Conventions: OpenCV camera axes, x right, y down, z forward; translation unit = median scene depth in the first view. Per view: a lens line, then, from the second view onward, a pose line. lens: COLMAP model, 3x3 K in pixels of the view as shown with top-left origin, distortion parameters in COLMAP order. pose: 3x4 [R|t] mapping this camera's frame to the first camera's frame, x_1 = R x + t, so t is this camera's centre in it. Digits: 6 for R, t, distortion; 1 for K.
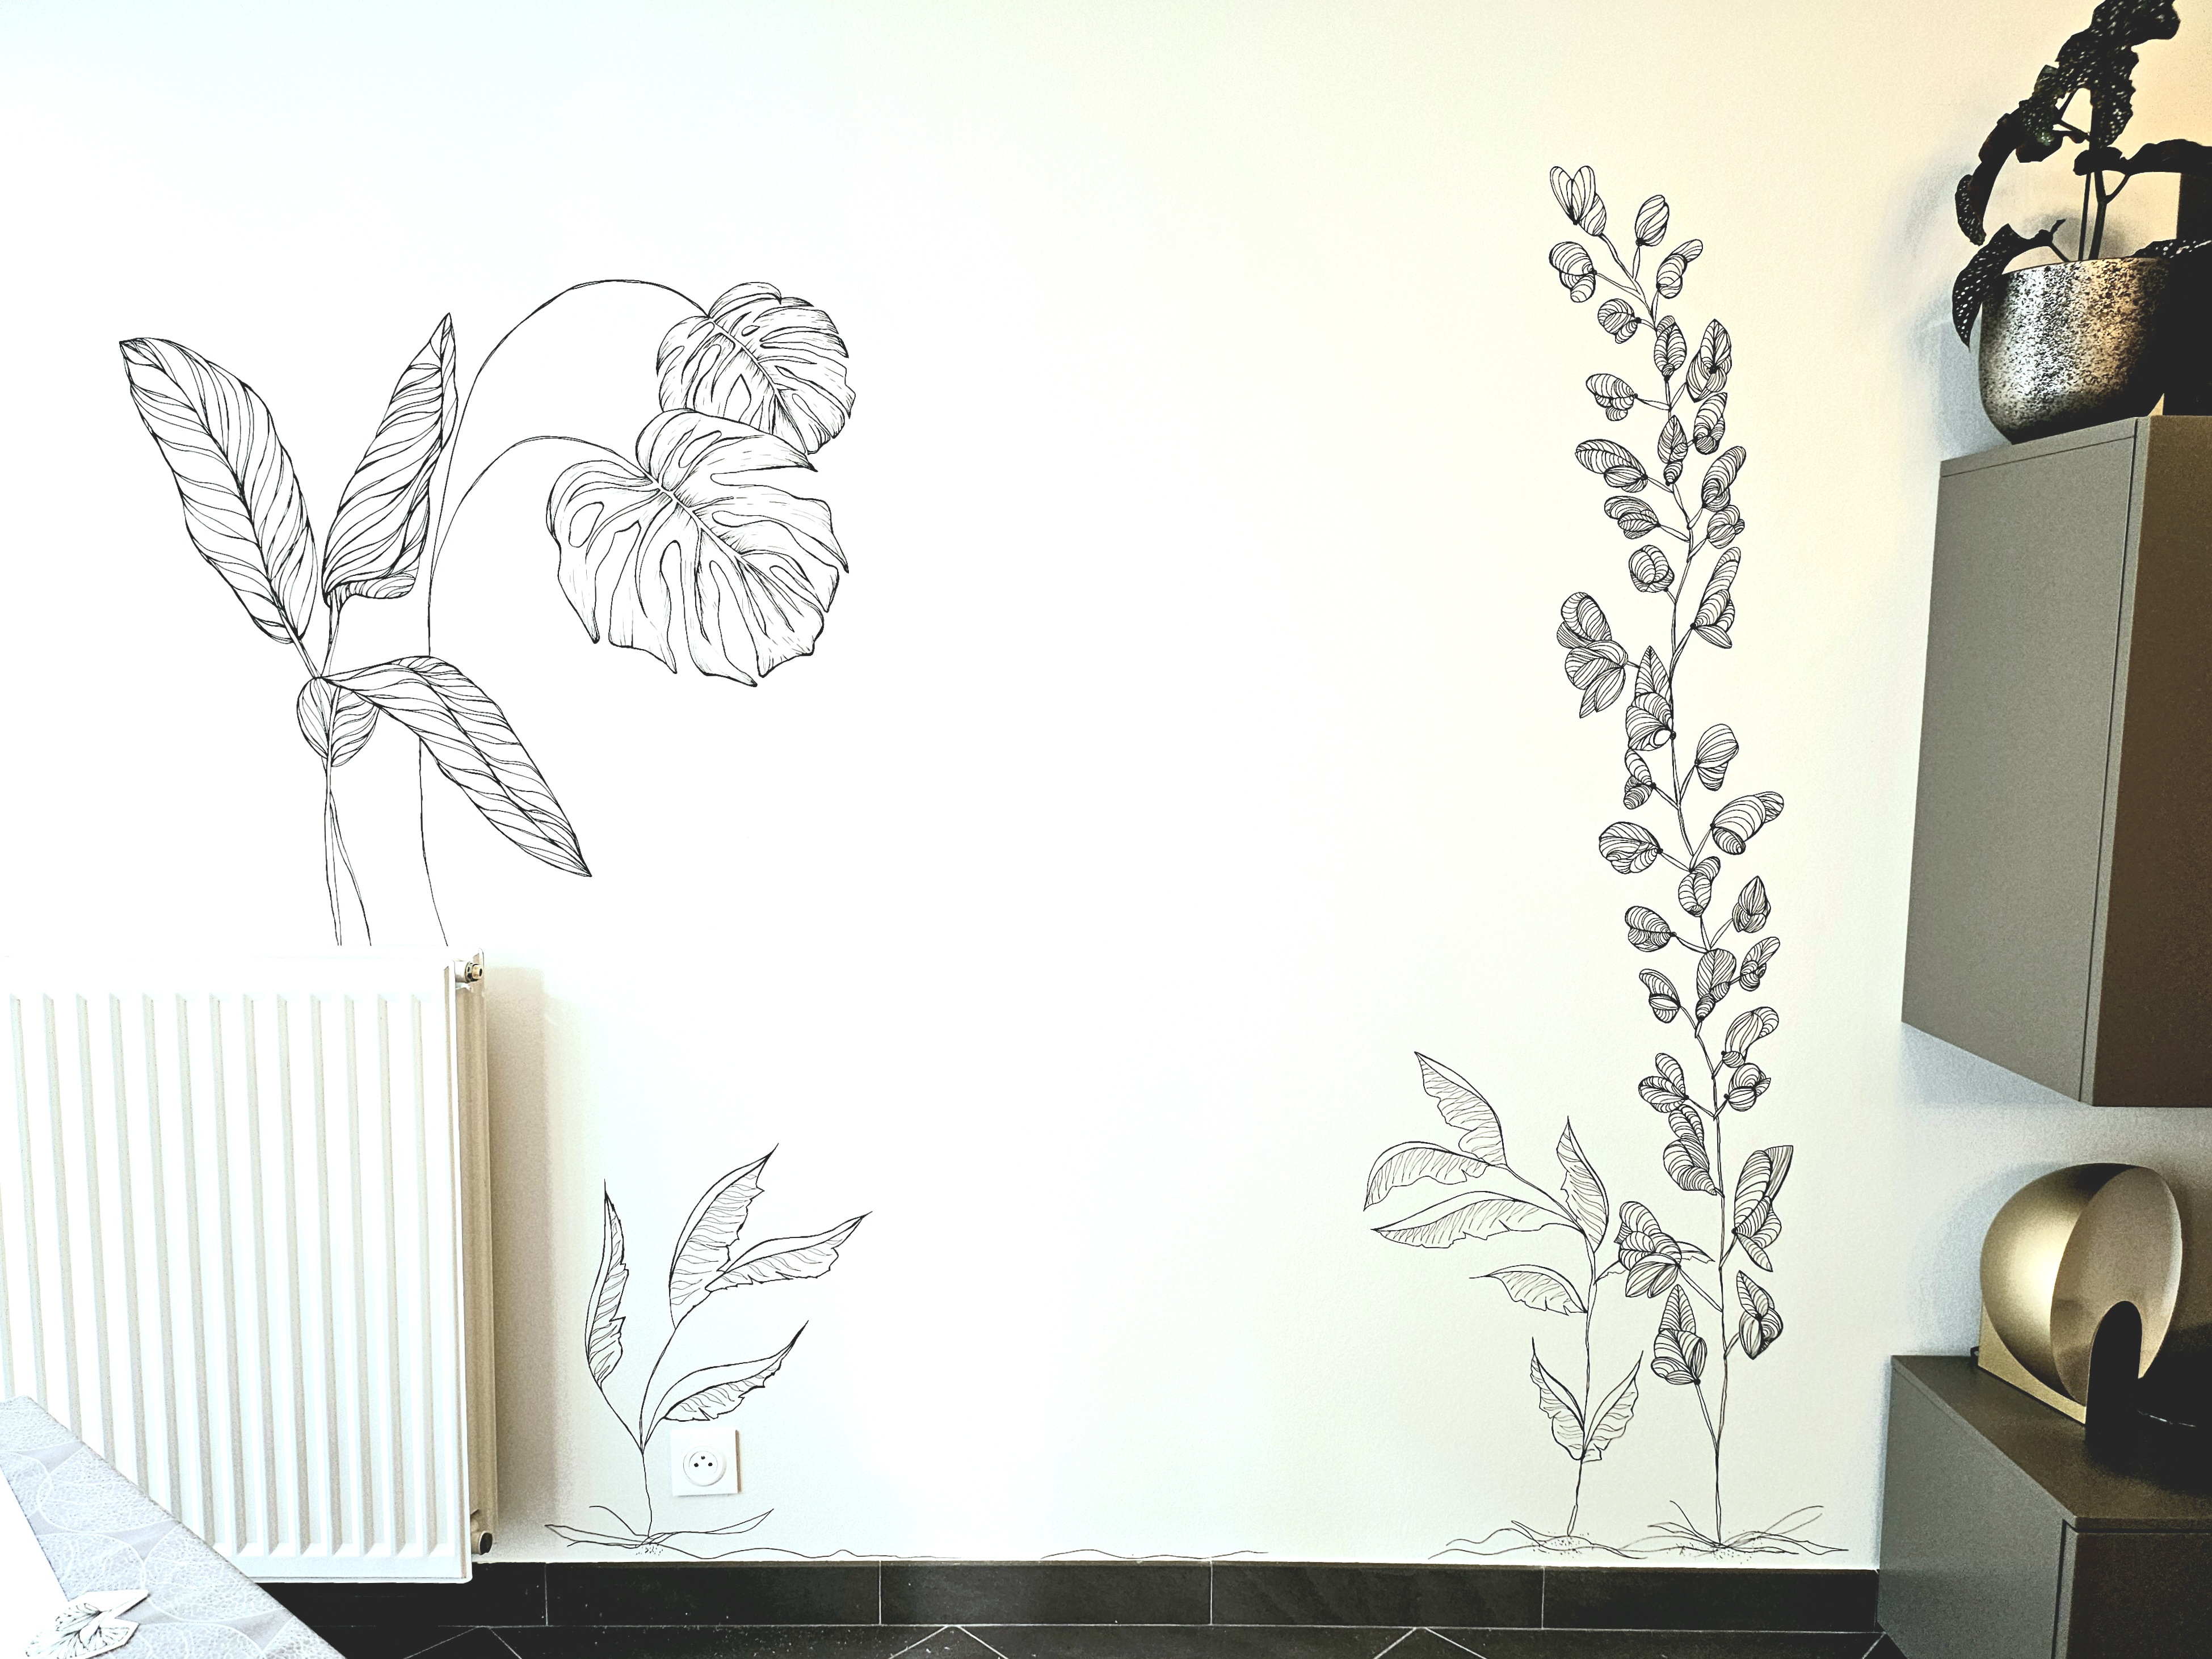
lens RADIAL K [[1586.8, 0, 1102.9], [0, 1586.8, 829.9], [0, 0, 1]] dist [0.068852, -0.070792]
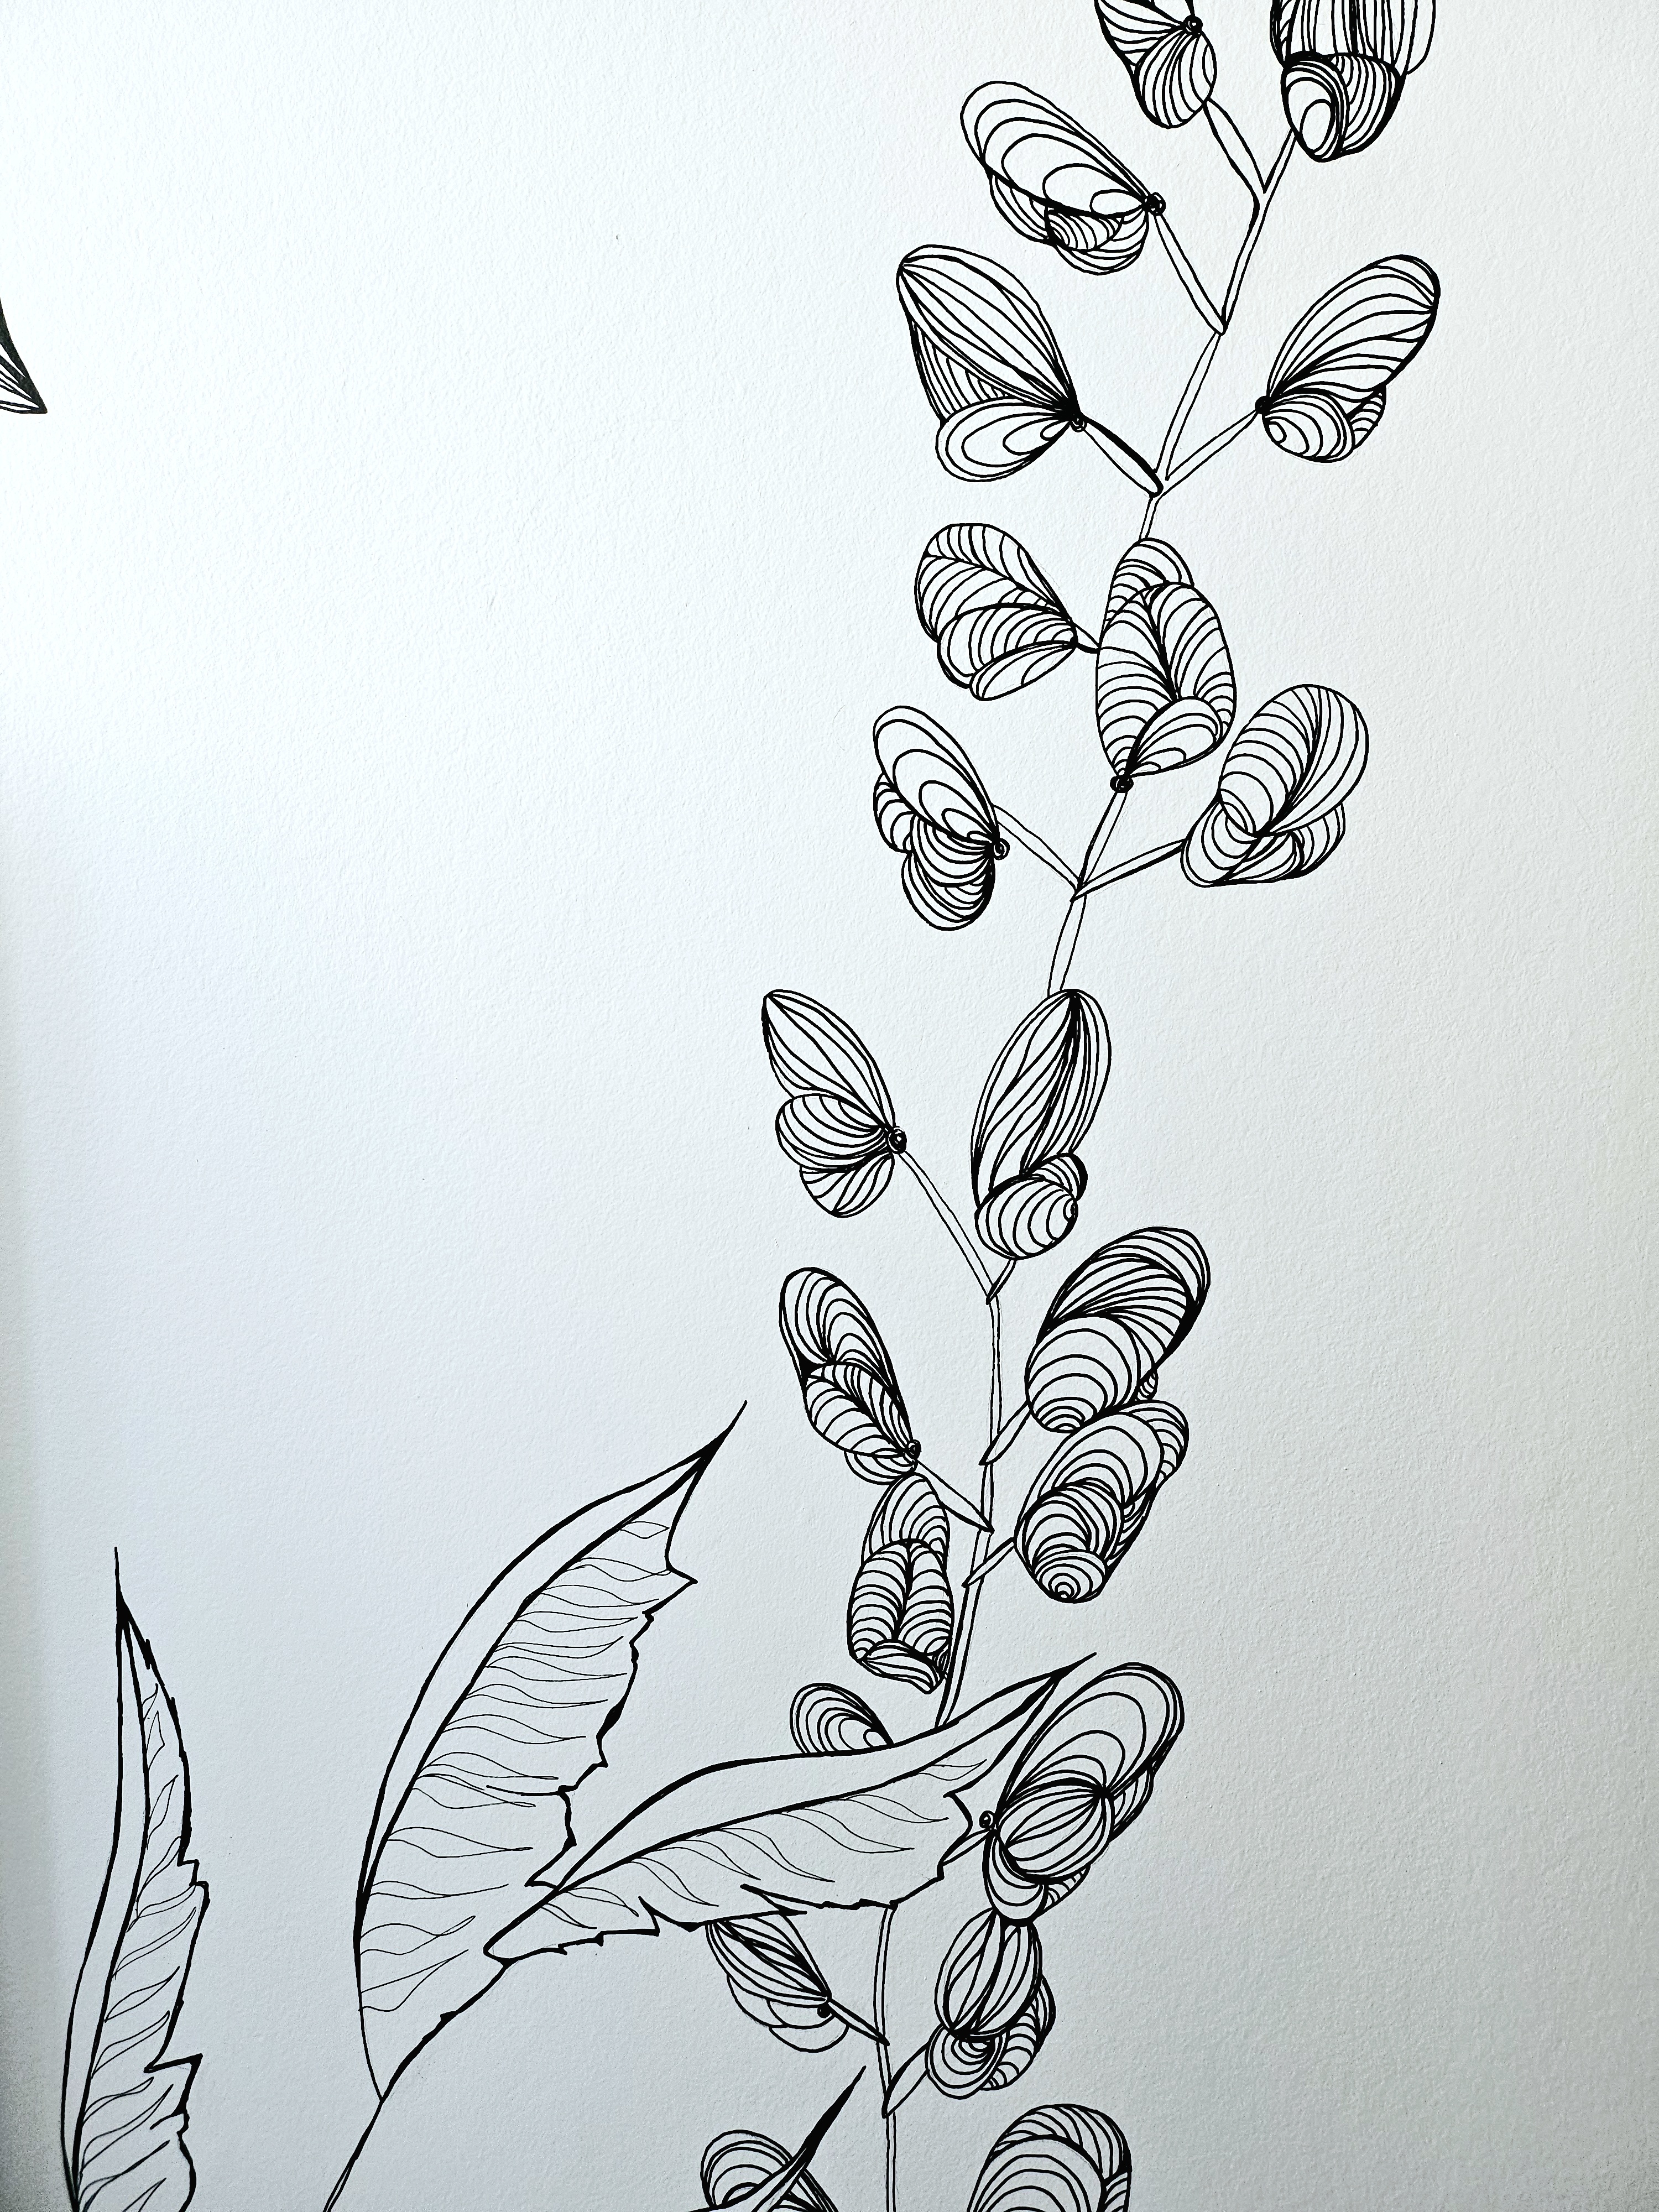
lens RADIAL K [[1533.7, 0, 810.0], [0, 1533.7, 1077.8], [0, 0, 1]] dist [0.056824, -0.063423]
pose [[0.999076, -0.029196, -0.031532, -0.189861], [0.027022, 0.997367, -0.067291, 0.165709], [0.033414, 0.066376, 0.997235, 0.765395]]
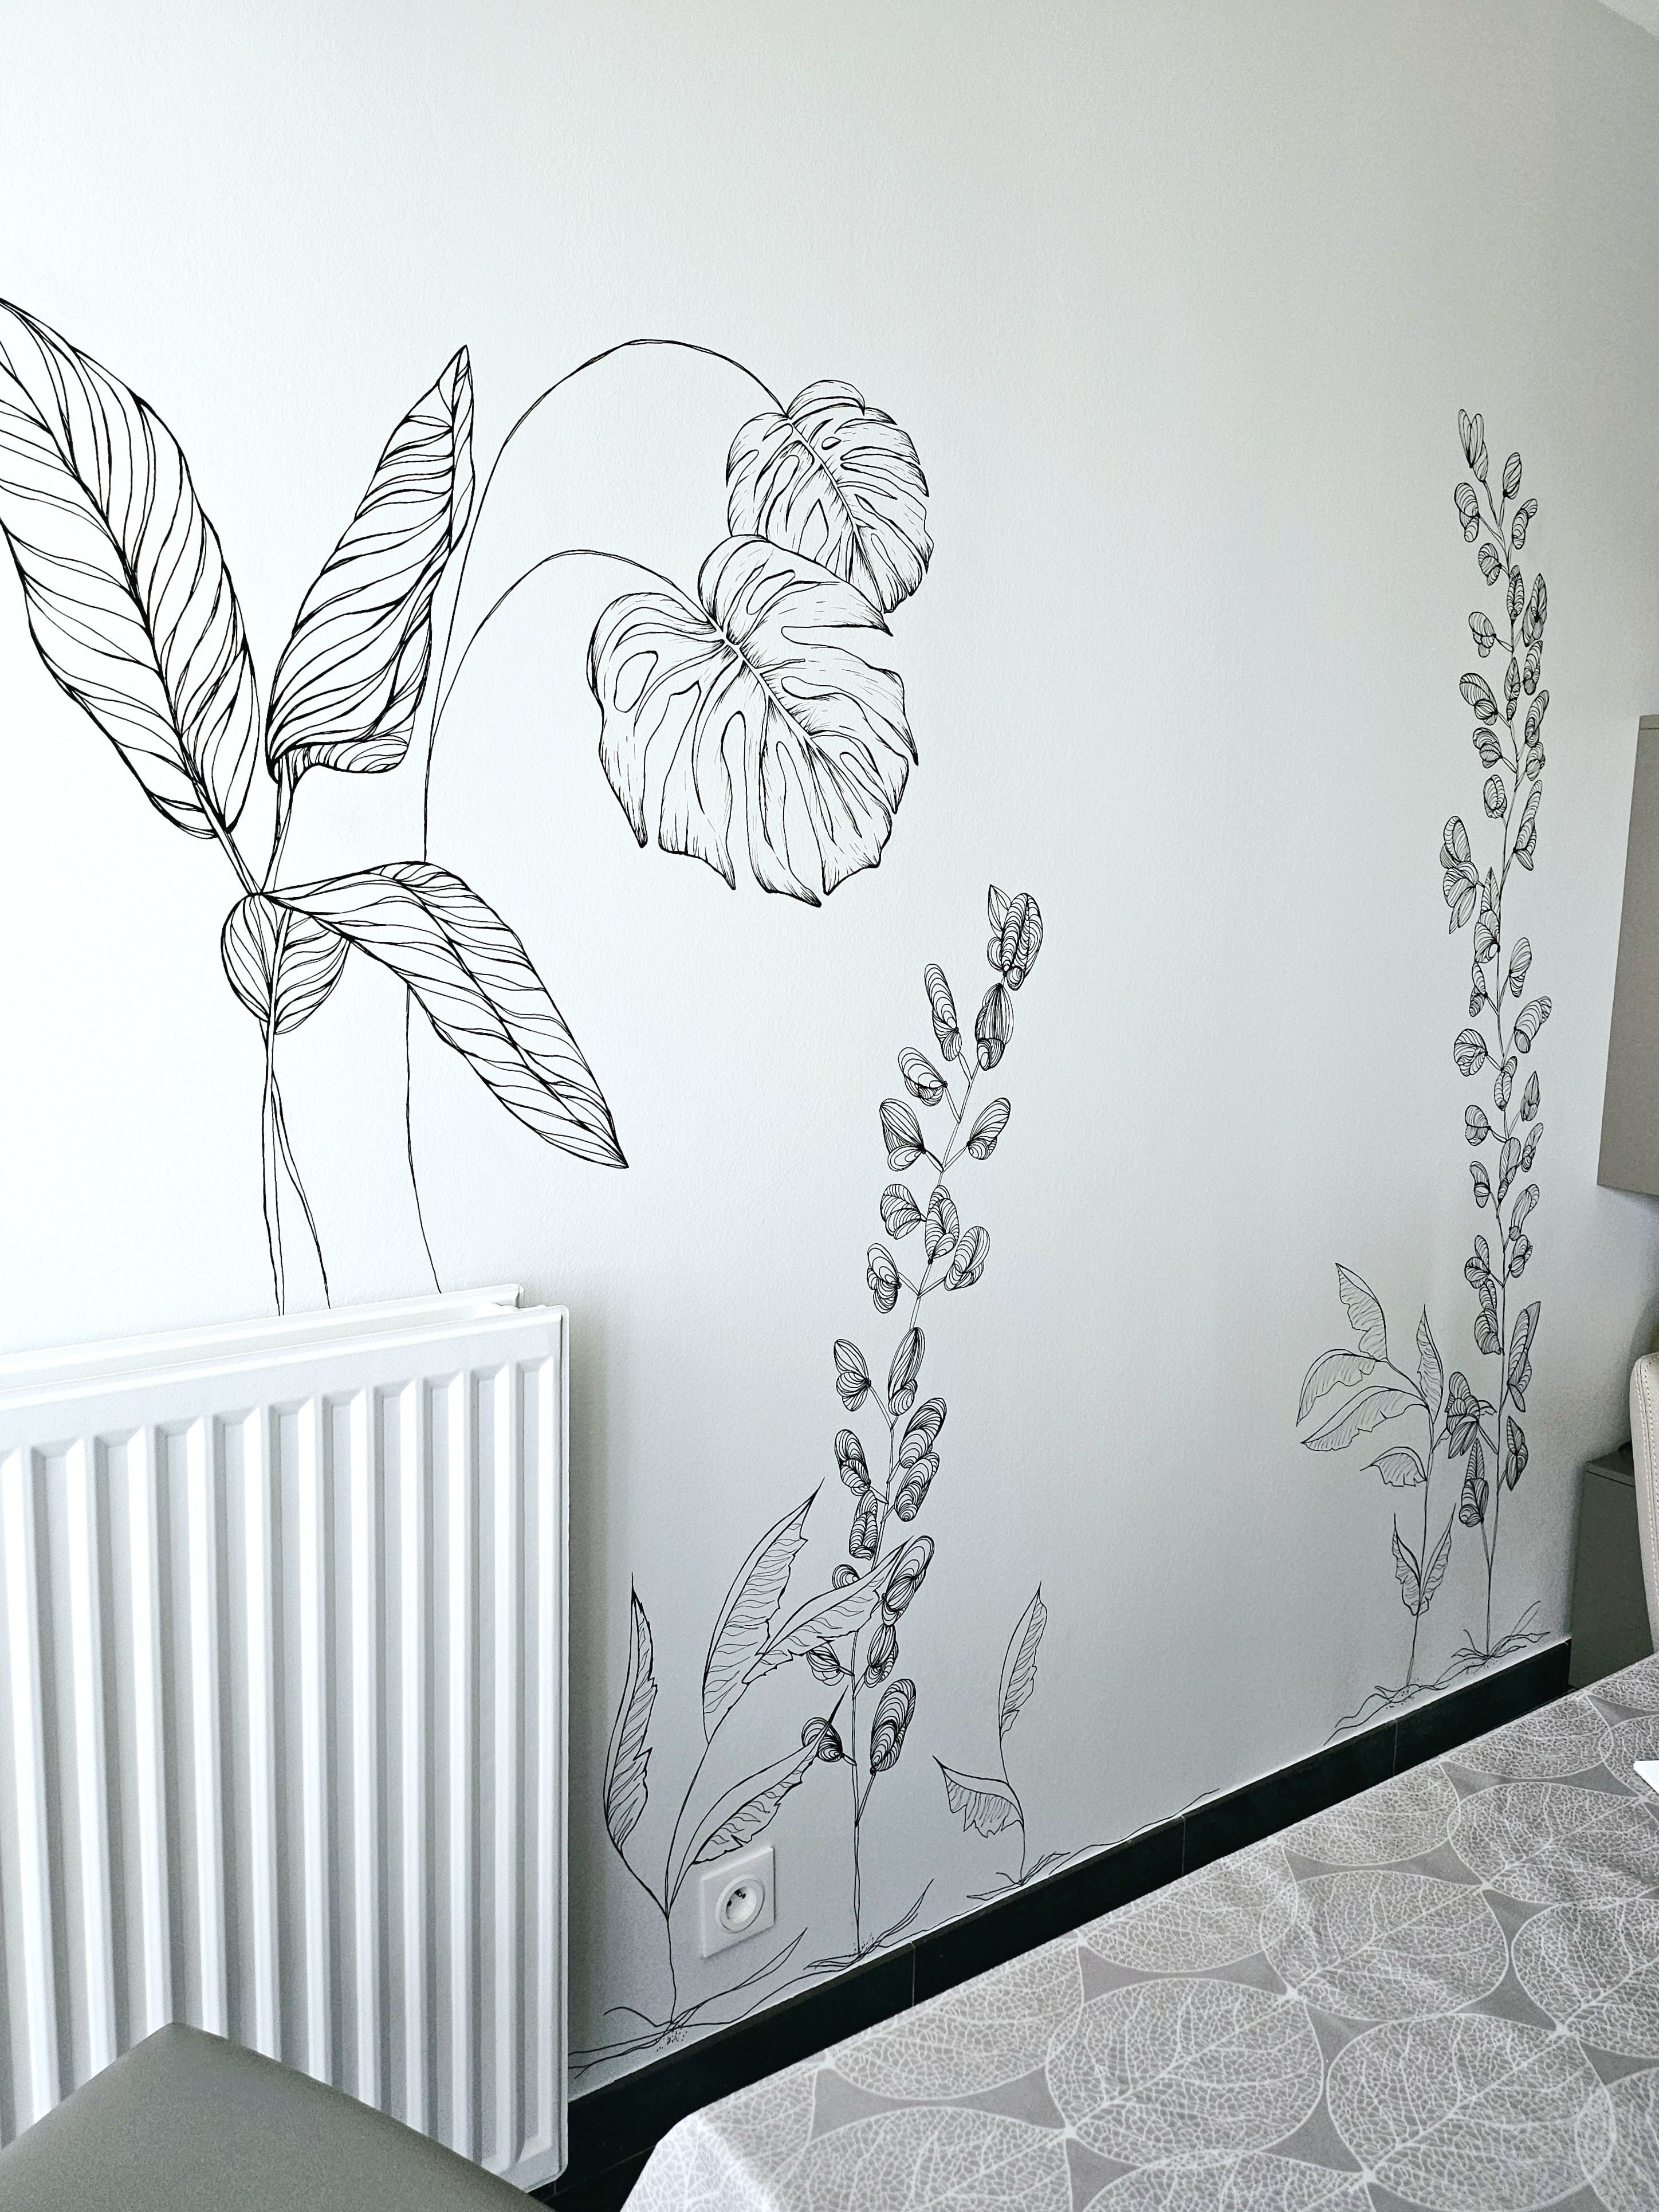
lens RADIAL K [[1586.9, 0, 829.0], [0, 1586.9, 1096.6], [0, 0, 1]] dist [0.068852, -0.070792]
pose [[0.819398, -0.069251, 0.569027, -0.670236], [0.051725, 0.997559, 0.046919, -0.033338], [-0.570887, -0.009013, 0.820979, 0.356549]]
